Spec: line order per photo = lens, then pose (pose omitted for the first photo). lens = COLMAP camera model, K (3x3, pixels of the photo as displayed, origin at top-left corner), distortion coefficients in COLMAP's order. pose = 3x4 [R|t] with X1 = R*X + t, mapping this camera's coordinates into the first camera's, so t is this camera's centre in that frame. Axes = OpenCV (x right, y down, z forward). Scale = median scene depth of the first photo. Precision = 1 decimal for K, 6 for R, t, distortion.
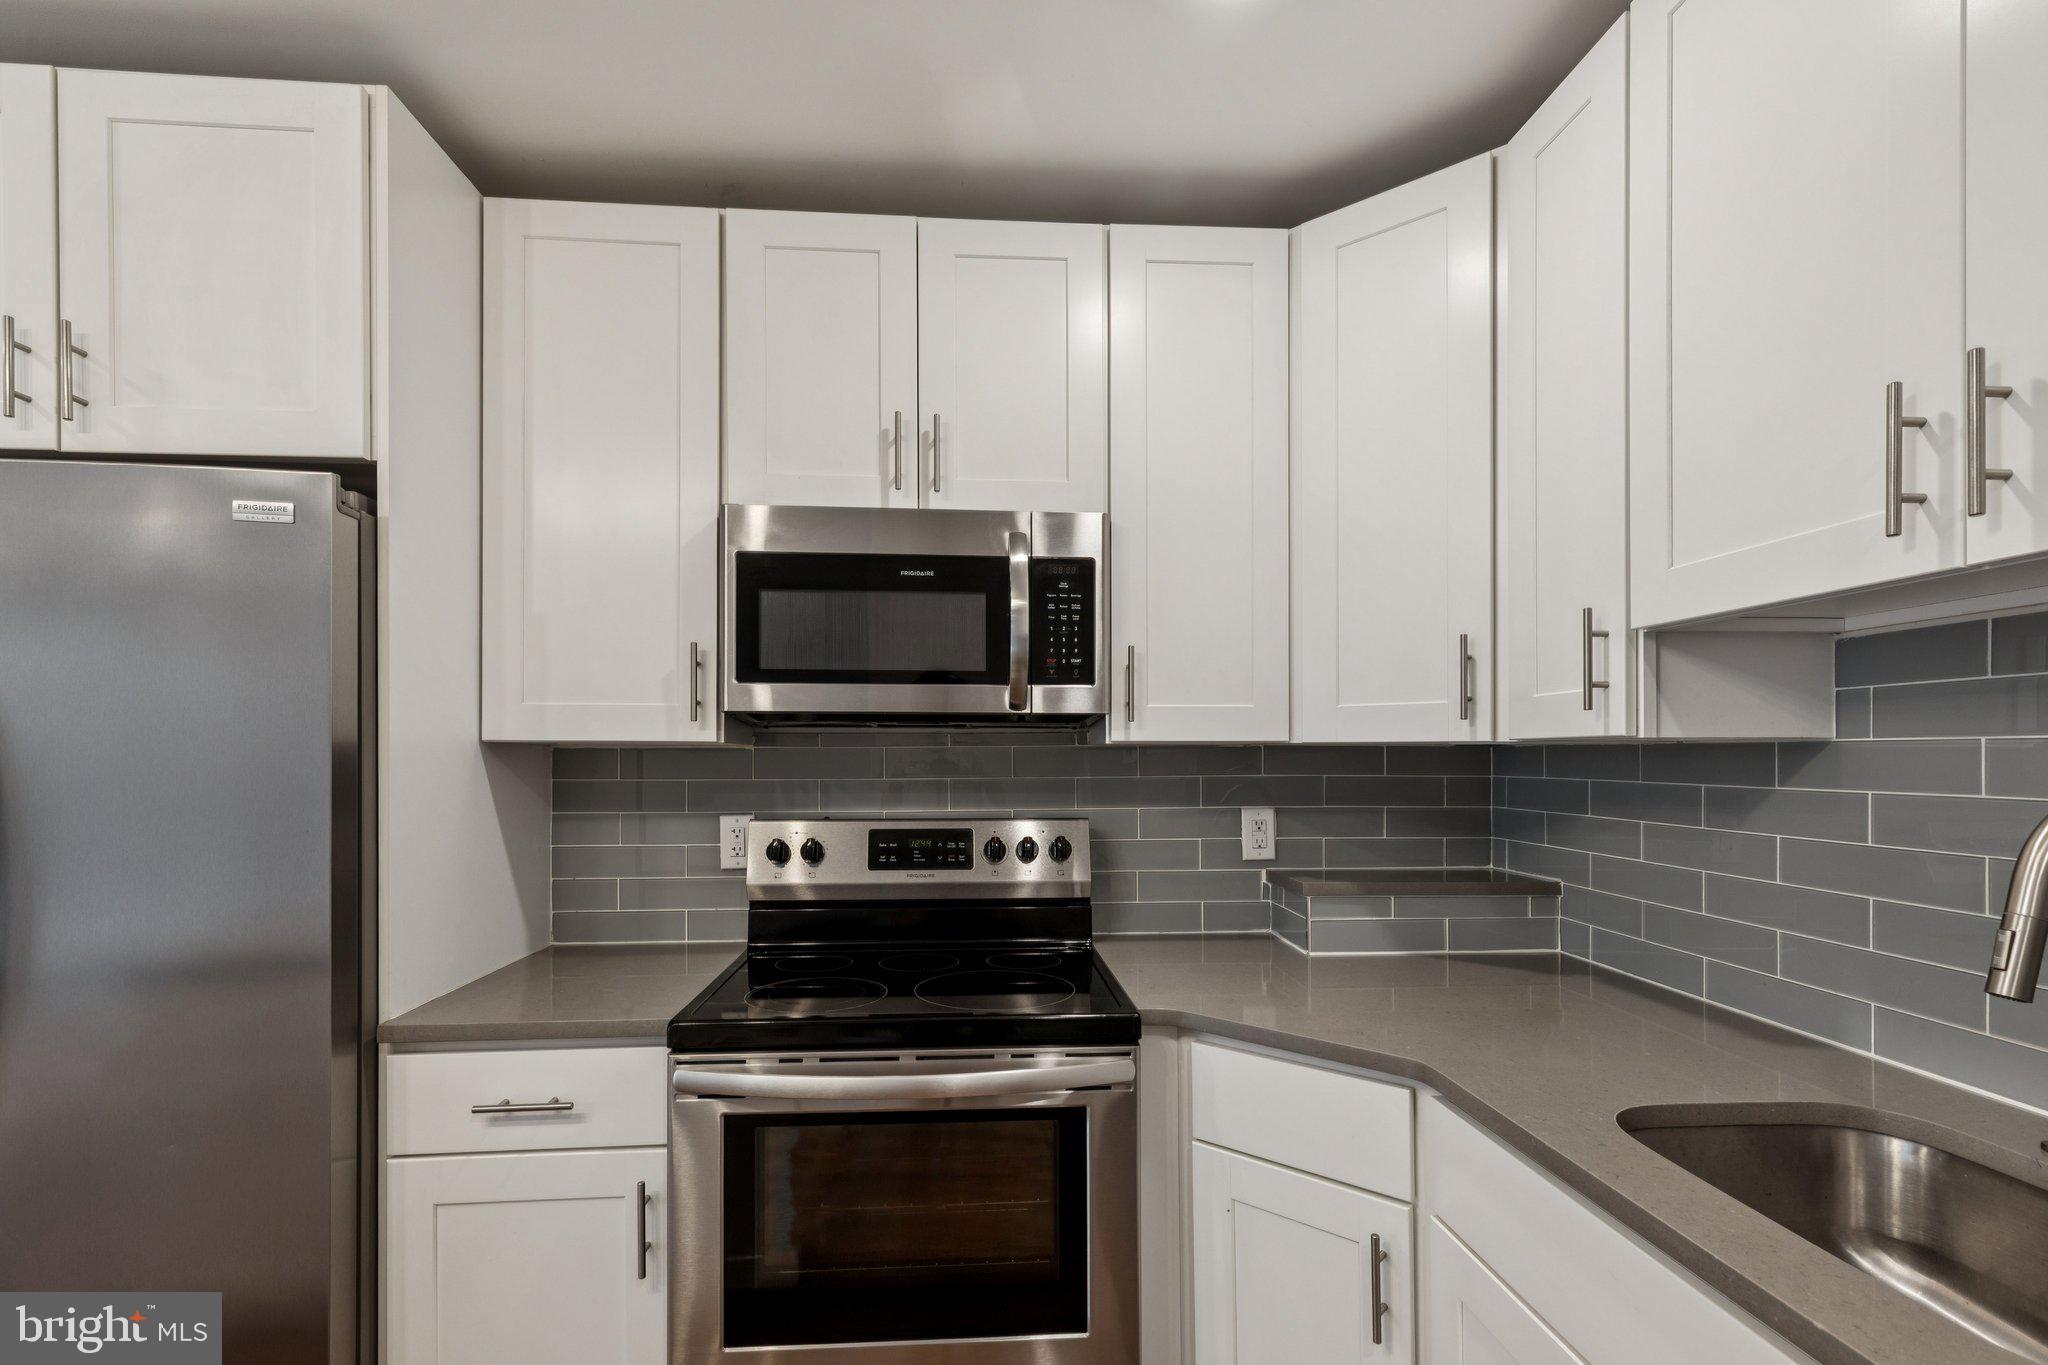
lens RADIAL K [[928.8, 0, 1012.0], [0, 928.8, 751.3], [0, 0, 1]] dist [0.009840, -0.000919]
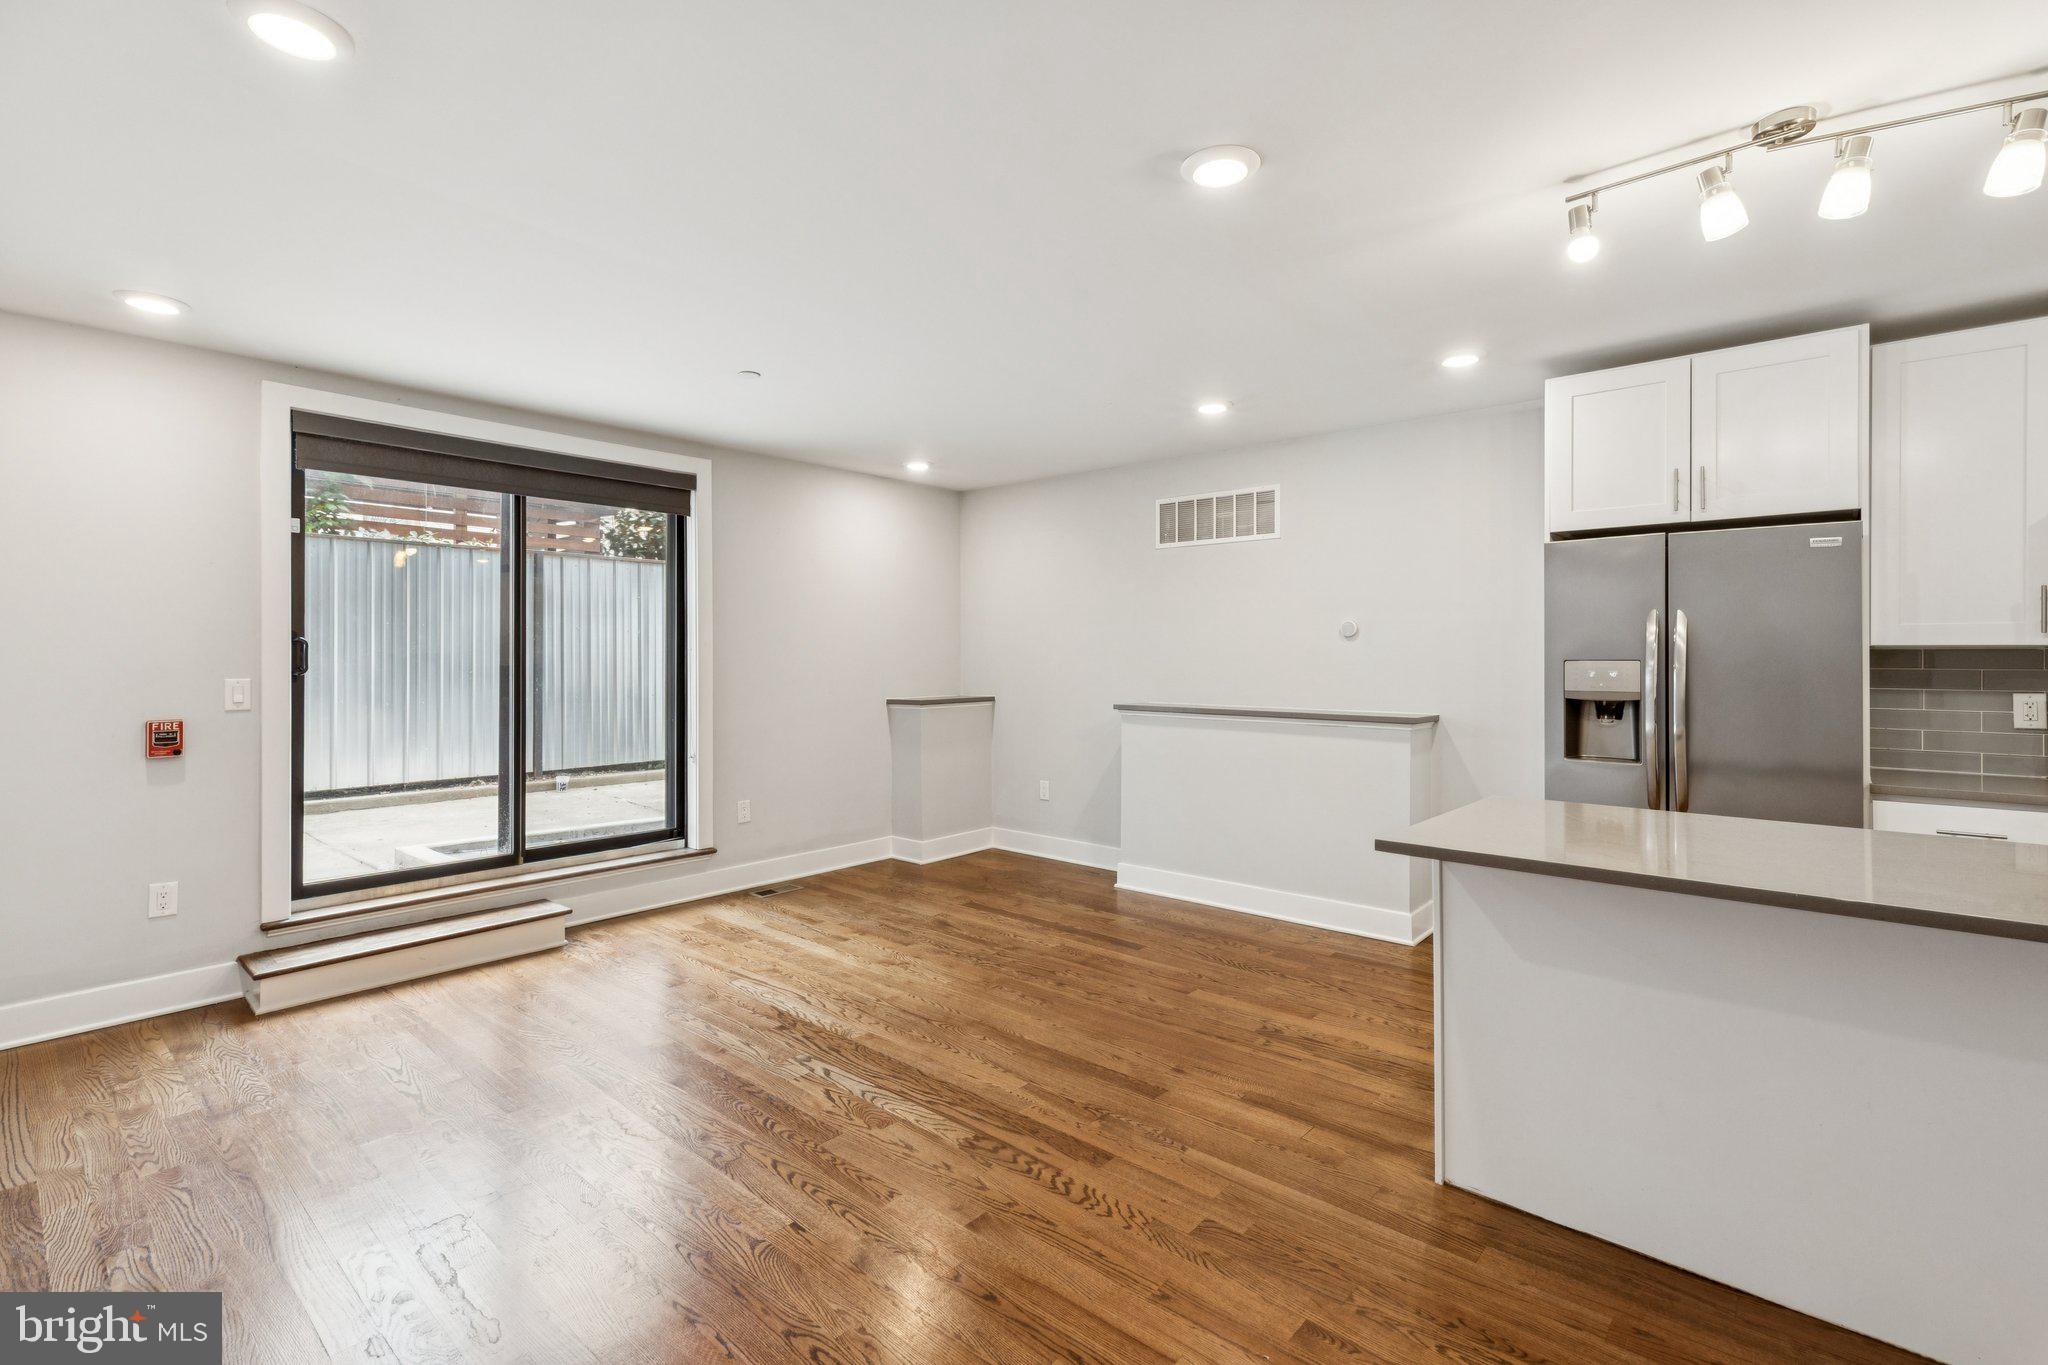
lens RADIAL K [[928.8, 0, 1031.1], [0, 928.8, 655.3], [0, 0, 1]] dist [0.009840, -0.000919]
pose [[0.711652, 0.000586, -0.702532, -0.446156], [0.002535, 0.999991, 0.003403, -0.001982], [0.702528, -0.004203, 0.711644, -1.430795]]
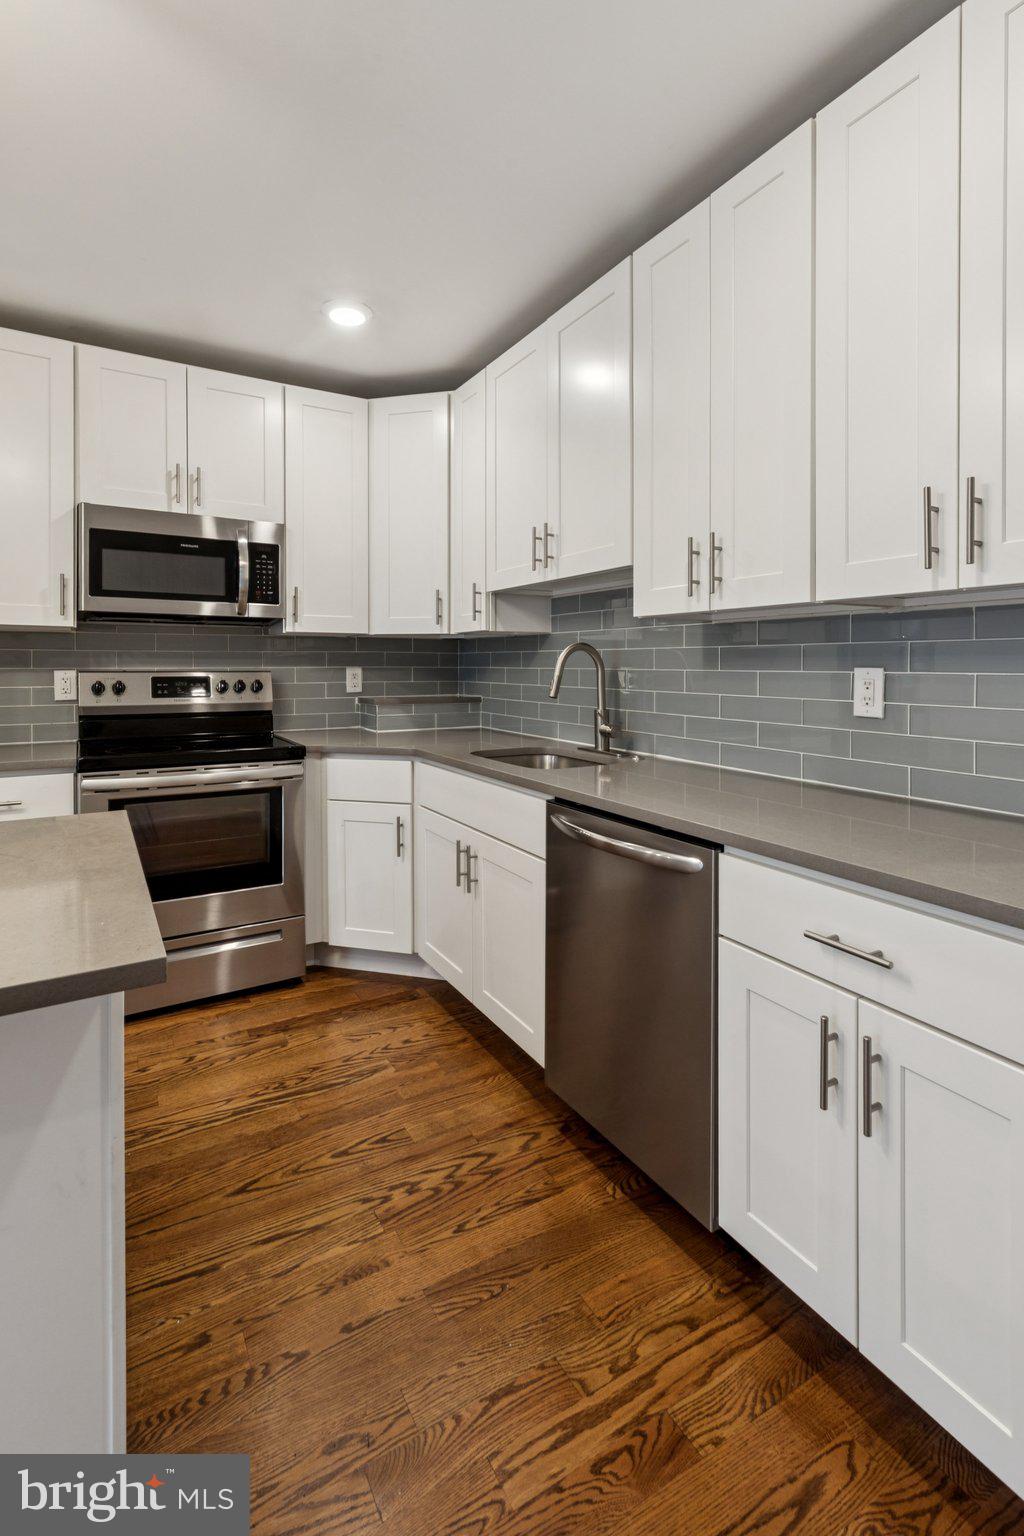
lens RADIAL K [[733.3, 0, 491.4], [0, 733.3, 666.8], [0, 0, 1]] dist [0.012727, -0.000239]
pose [[0.901102, 0.000618, 0.433606, -0.202457], [-0.004536, 0.999958, 0.008002, 0.055660], [-0.433583, -0.009177, 0.901067, -0.725764]]
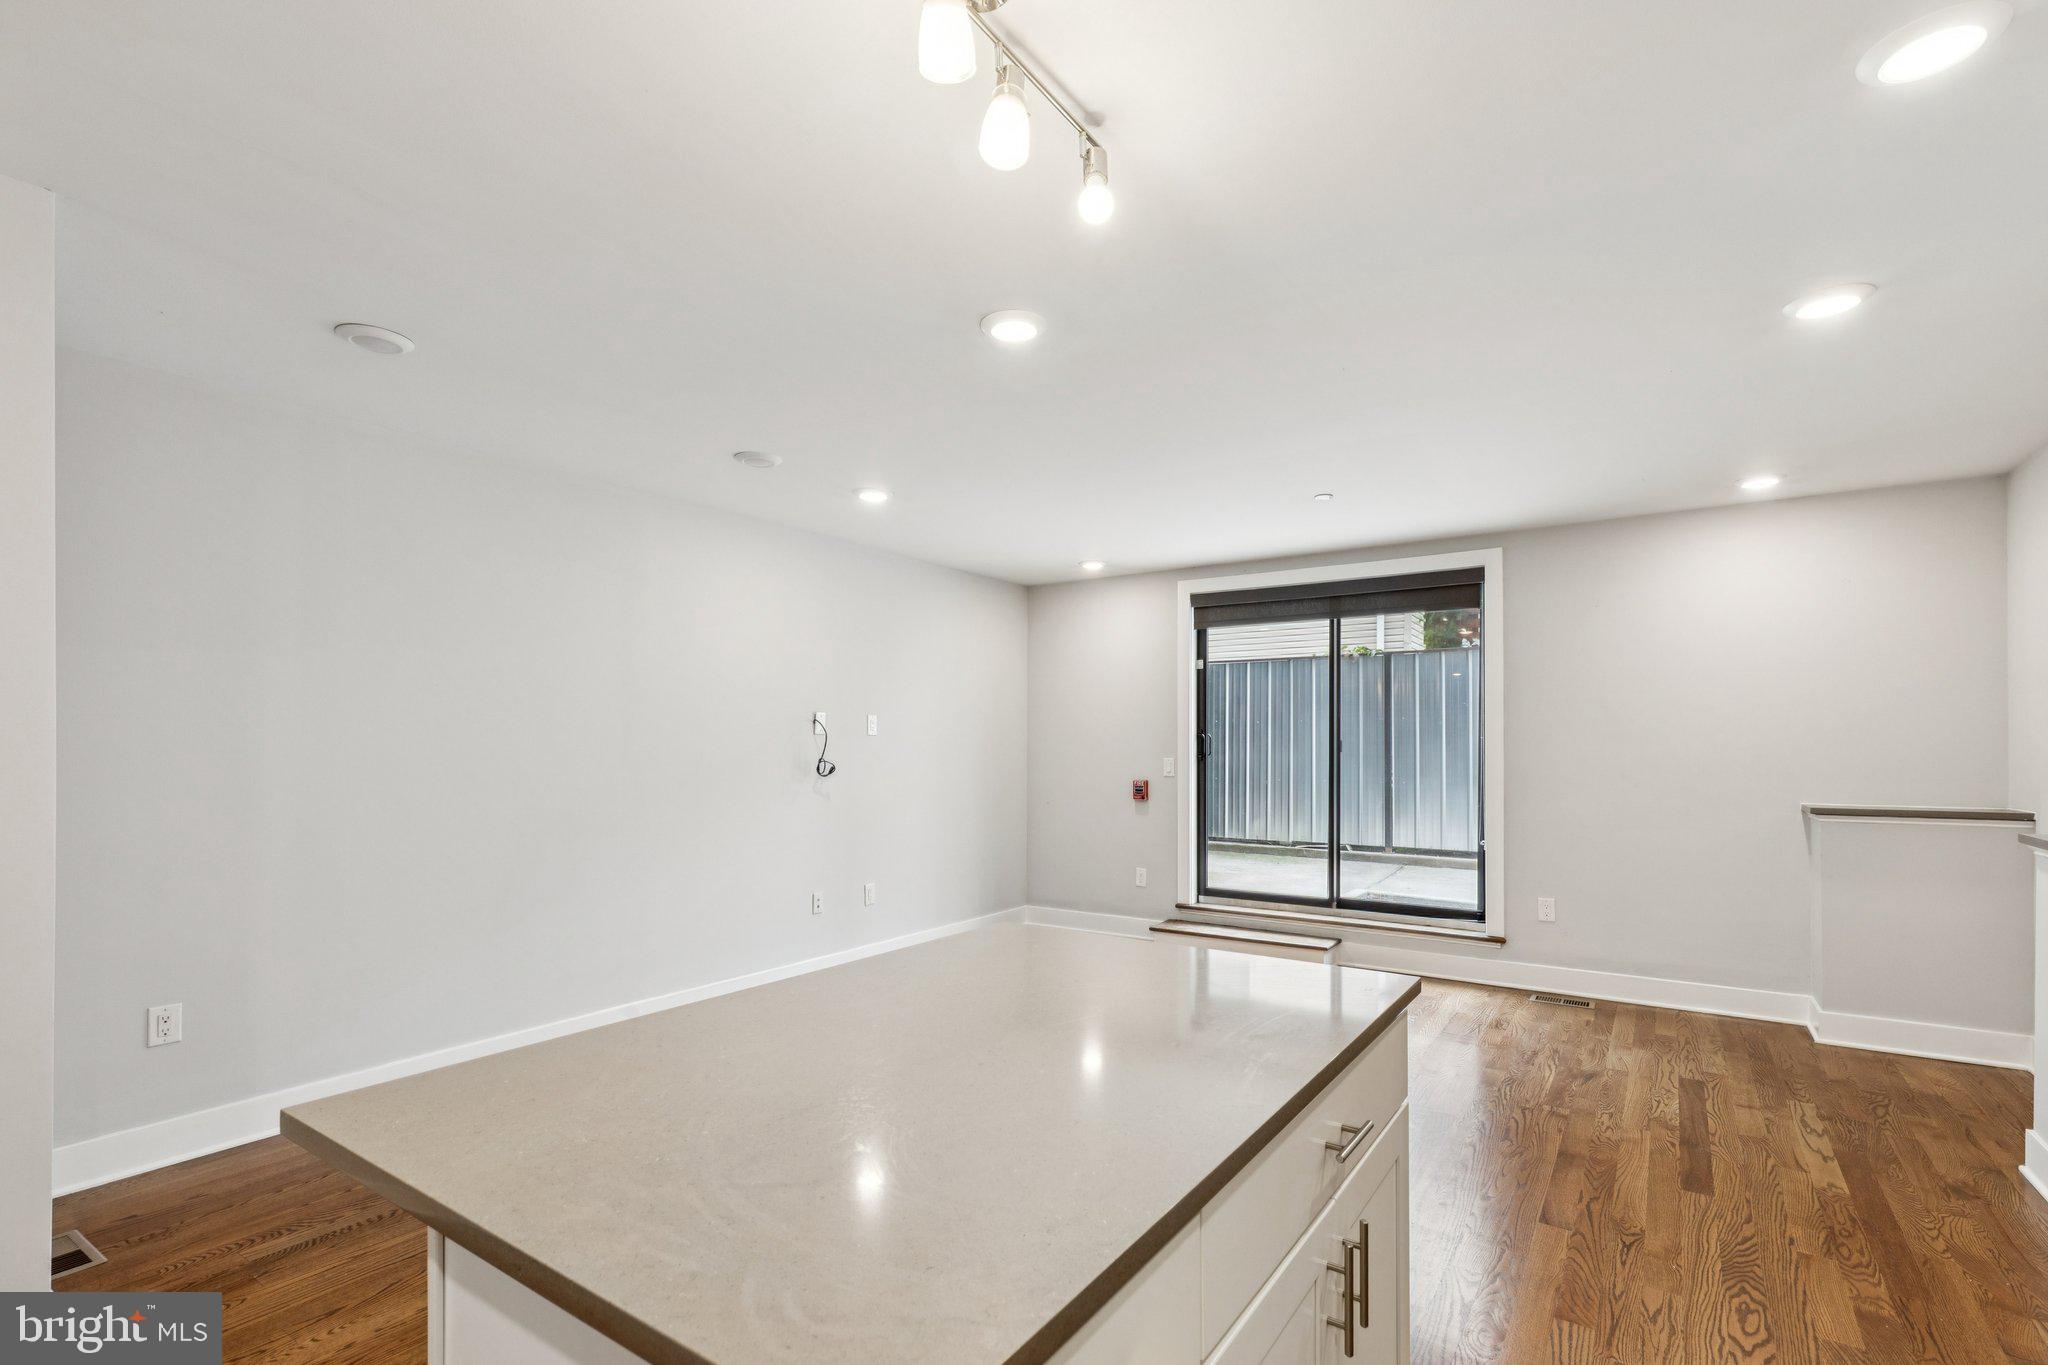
lens RADIAL K [[928.8, 0, 1021.6], [0, 928.8, 745.1], [0, 0, 1]] dist [0.009840, -0.000919]
pose [[-0.609346, 0.000733, -0.792904, -0.001807], [0.004954, 0.999984, -0.002883, 0.009442], [0.792889, -0.005684, -0.609340, 0.492144]]
